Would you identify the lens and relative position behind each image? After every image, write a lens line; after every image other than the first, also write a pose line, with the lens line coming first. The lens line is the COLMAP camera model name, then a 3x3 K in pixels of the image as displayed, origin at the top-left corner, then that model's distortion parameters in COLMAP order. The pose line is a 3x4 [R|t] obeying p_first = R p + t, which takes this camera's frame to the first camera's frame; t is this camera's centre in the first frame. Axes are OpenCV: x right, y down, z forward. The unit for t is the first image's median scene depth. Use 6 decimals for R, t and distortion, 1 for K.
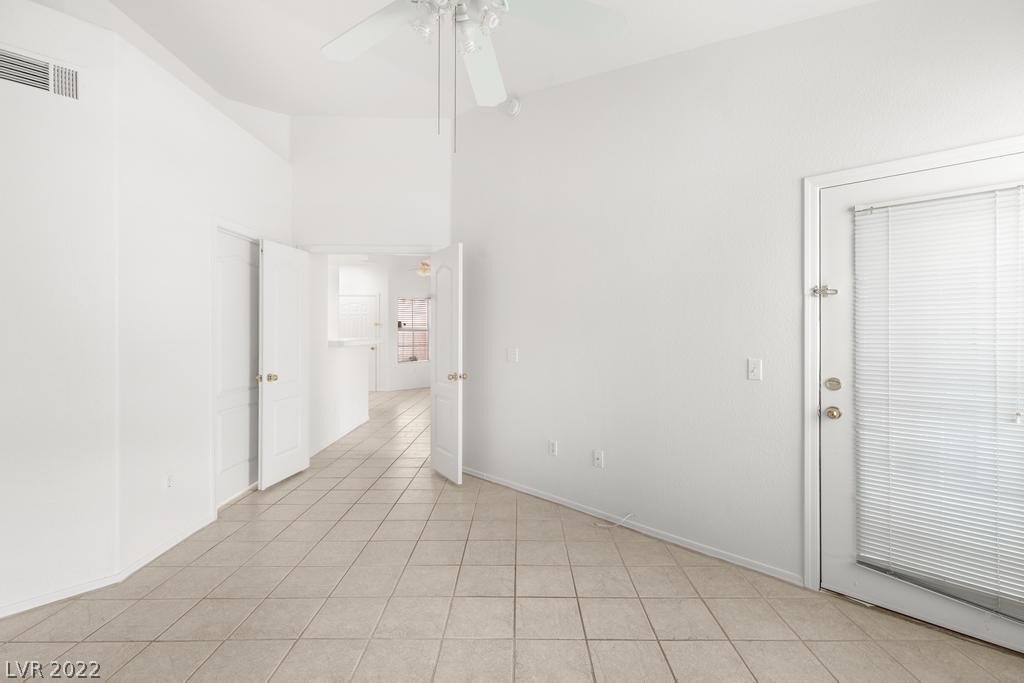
lens RADIAL K [[459.4, 0, 517.2], [0, 459.4, 325.6], [0, 0, 1]] dist [0.000814, 0.001567]
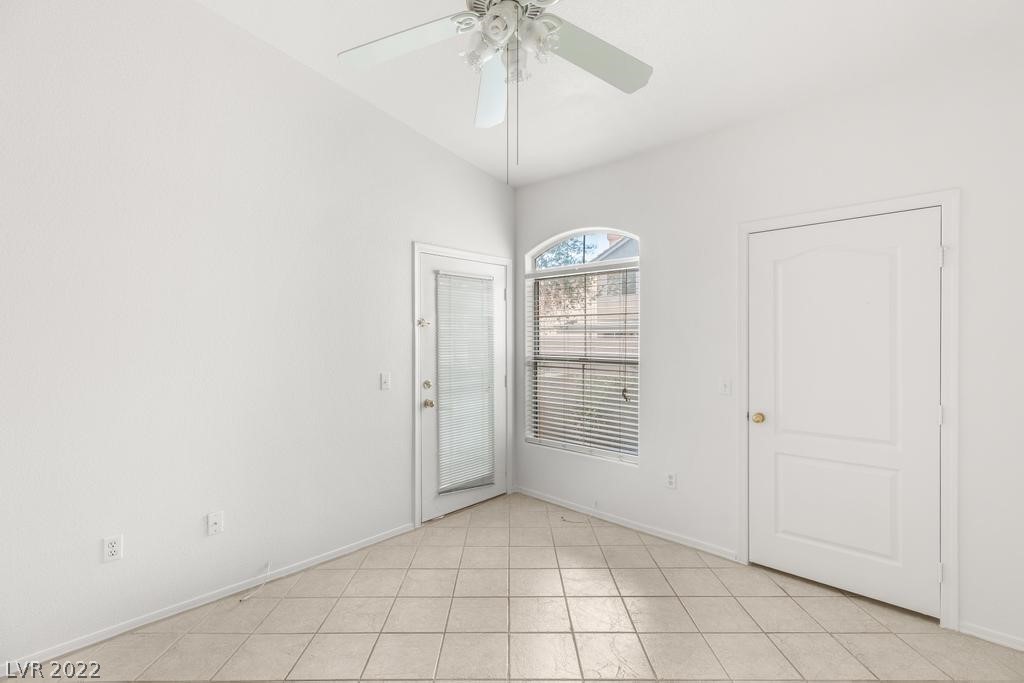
lens RADIAL K [[459.4, 0, 508.6], [0, 459.4, 342.3], [0, 0, 1]] dist [0.000814, 0.001567]
pose [[-0.005008, -0.006817, 0.999964, -0.802023], [-0.007478, 0.999949, 0.006779, -0.023449], [-0.999959, -0.007444, -0.005059, 0.720086]]
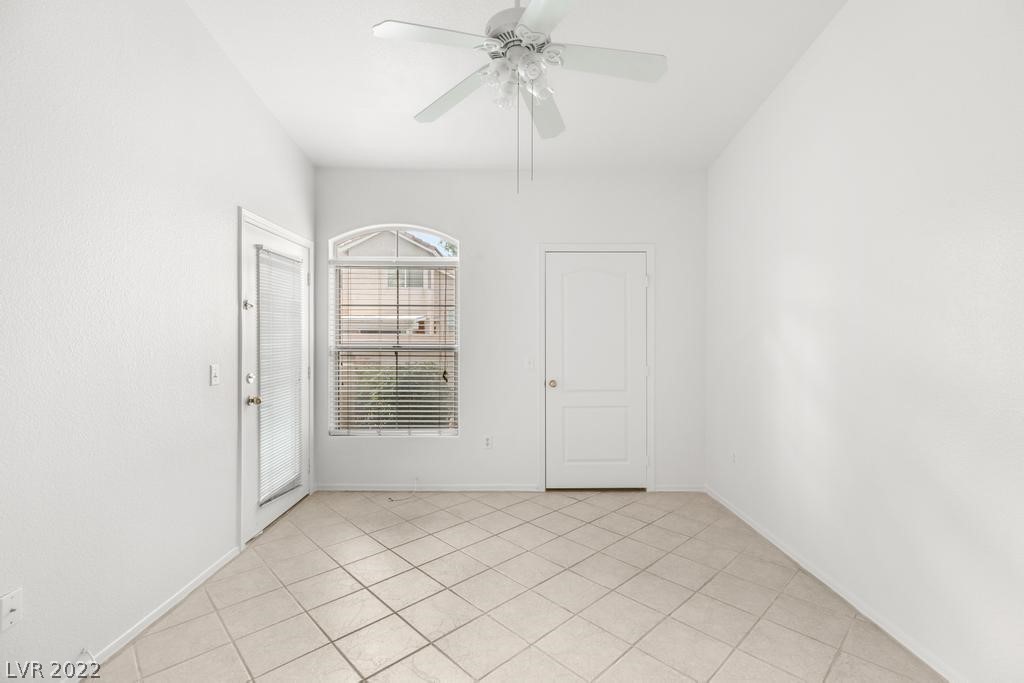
lens RADIAL K [[459.4, 0, 506.5], [0, 459.4, 335.4], [0, 0, 1]] dist [0.000814, 0.001567]
pose [[-0.692380, 0.002651, 0.721529, -0.707325], [-0.006071, 0.999936, -0.009499, 0.015725], [-0.721508, -0.010957, -0.692320, 1.332180]]
